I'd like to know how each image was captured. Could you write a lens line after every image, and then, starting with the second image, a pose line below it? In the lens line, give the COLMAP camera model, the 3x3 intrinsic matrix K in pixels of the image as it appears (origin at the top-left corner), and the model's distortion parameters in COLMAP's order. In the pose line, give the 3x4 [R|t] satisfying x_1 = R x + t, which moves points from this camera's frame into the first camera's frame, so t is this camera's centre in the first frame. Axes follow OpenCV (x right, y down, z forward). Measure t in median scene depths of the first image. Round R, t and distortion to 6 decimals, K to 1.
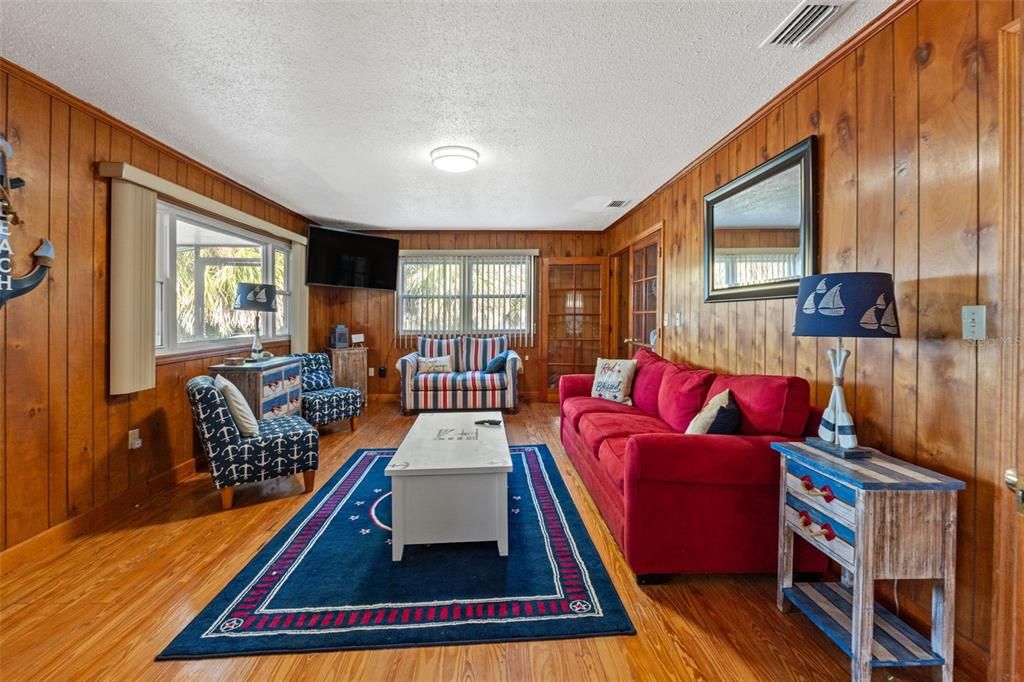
lens RADIAL K [[432.8, 0, 511.6], [0, 432.8, 332.2], [0, 0, 1]] dist [-0.007940, -0.000423]
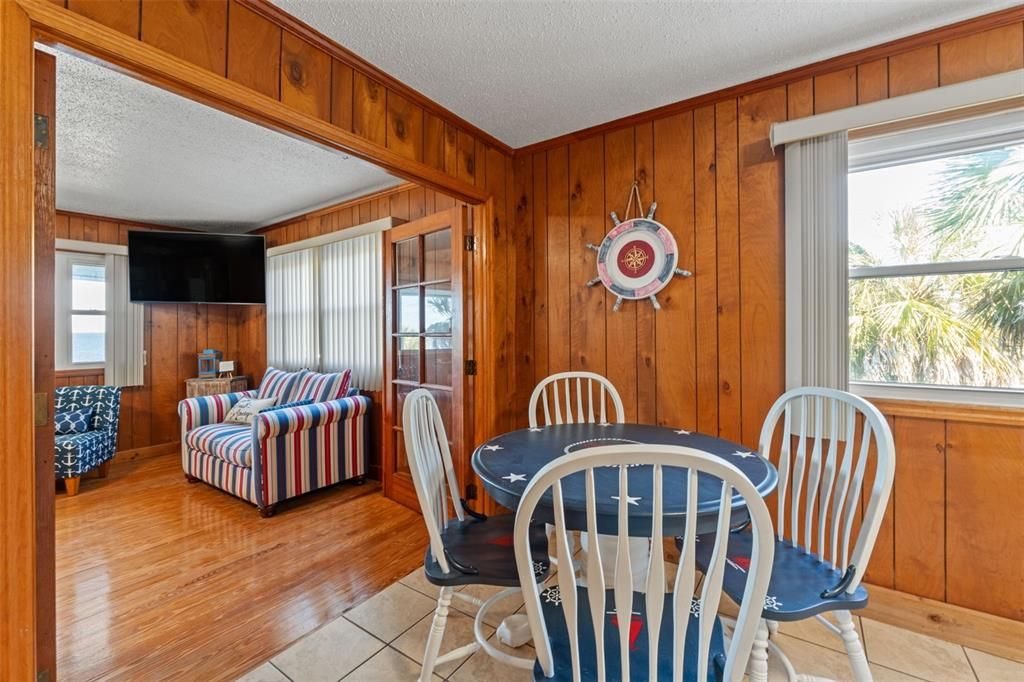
lens RADIAL K [[432.8, 0, 511.6], [0, 432.8, 332.2], [0, 0, 1]] dist [-0.007940, -0.000423]
pose [[0.794236, -0.003480, -0.607599, 0.840049], [-0.016140, 0.999510, -0.026822, -0.055889], [0.607395, 0.031110, 0.793791, 1.070616]]
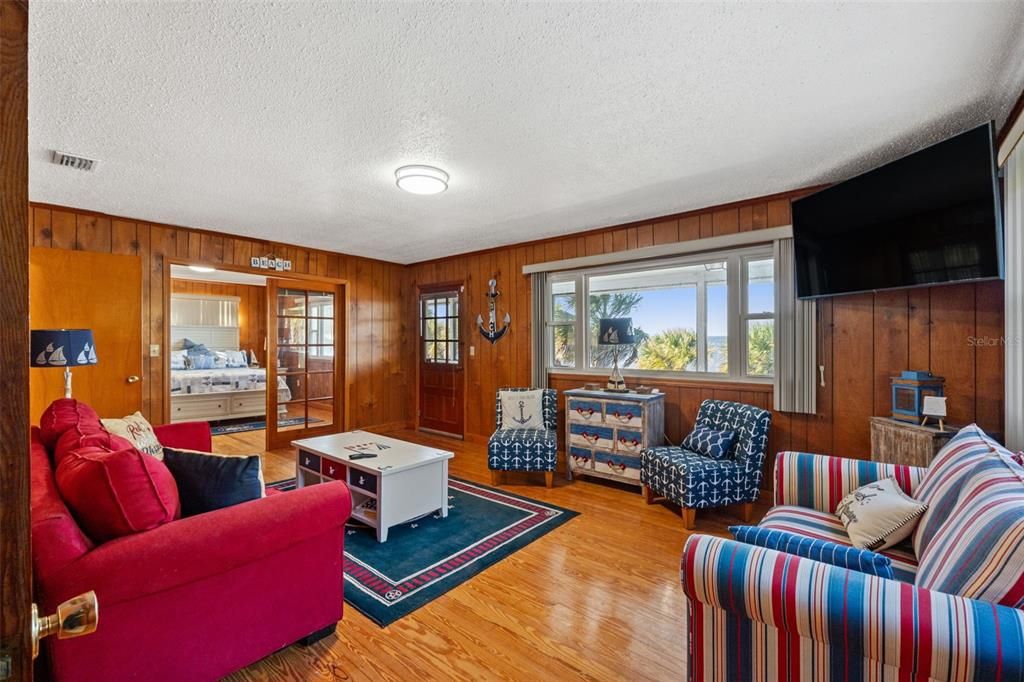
lens RADIAL K [[439.8, 0, 512.0], [0, 439.8, 341.0], [0, 0, 1]] dist [0.000659, -0.000171]
pose [[-0.685472, 0.008128, -0.728054, 0.359619], [-0.019487, 0.999375, 0.029504, -0.082891], [0.727839, 0.034412, -0.684885, 1.543461]]
